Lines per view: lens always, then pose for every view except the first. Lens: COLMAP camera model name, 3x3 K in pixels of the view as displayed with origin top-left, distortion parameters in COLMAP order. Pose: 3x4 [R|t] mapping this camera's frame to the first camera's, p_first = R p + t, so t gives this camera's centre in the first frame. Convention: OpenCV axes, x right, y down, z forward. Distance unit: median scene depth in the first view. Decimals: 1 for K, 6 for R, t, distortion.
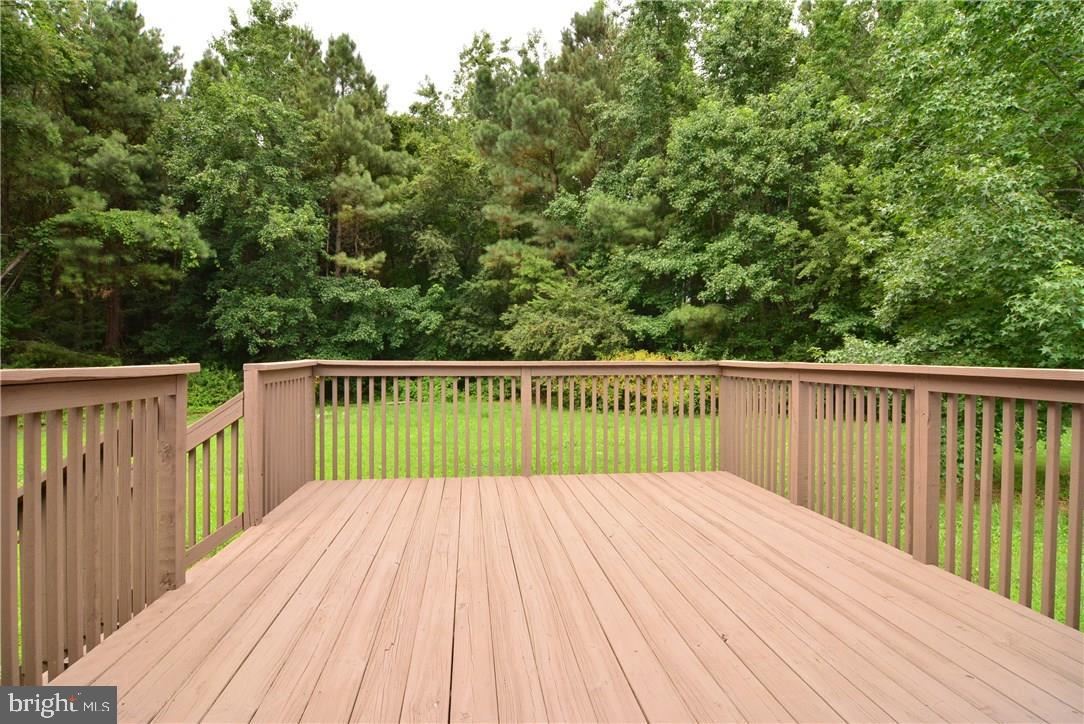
lens RADIAL K [[591.0, 0, 538.9], [0, 591.0, 362.9], [0, 0, 1]] dist [-0.011812, -0.006093]
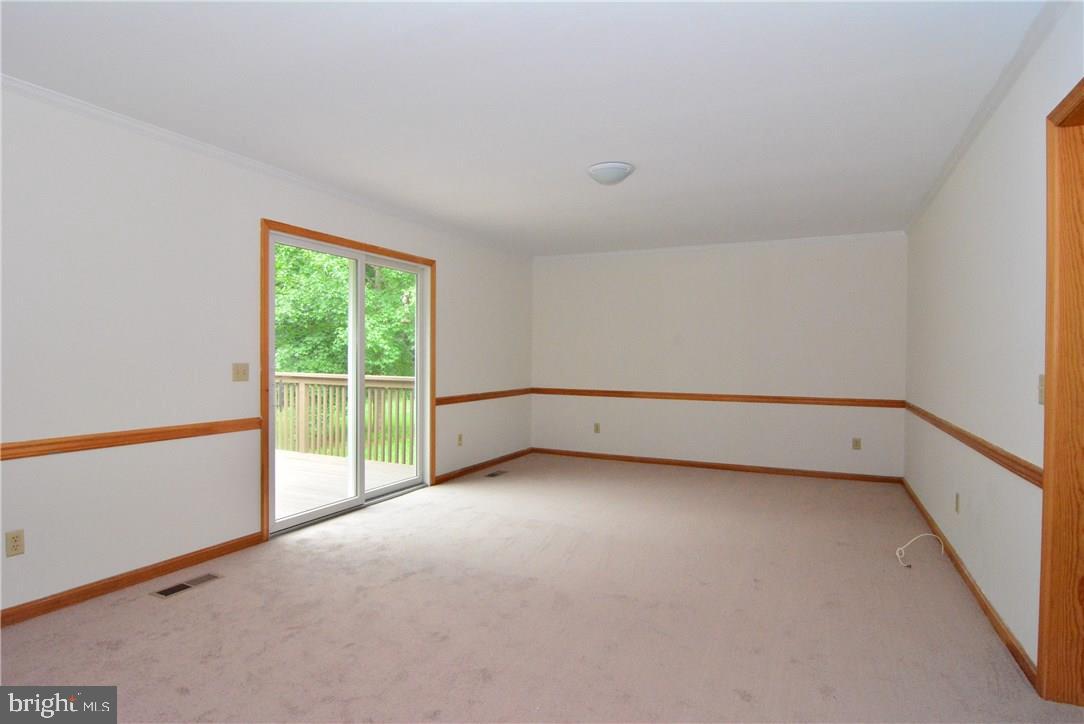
lens RADIAL K [[591.0, 0, 539.1], [0, 591.0, 360.9], [0, 0, 1]] dist [-0.011812, -0.006093]
pose [[0.541668, -0.008329, 0.840551, -0.375985], [0.002313, 0.999962, 0.008417, -0.027675], [-0.840589, -0.002615, 0.541667, -0.496841]]
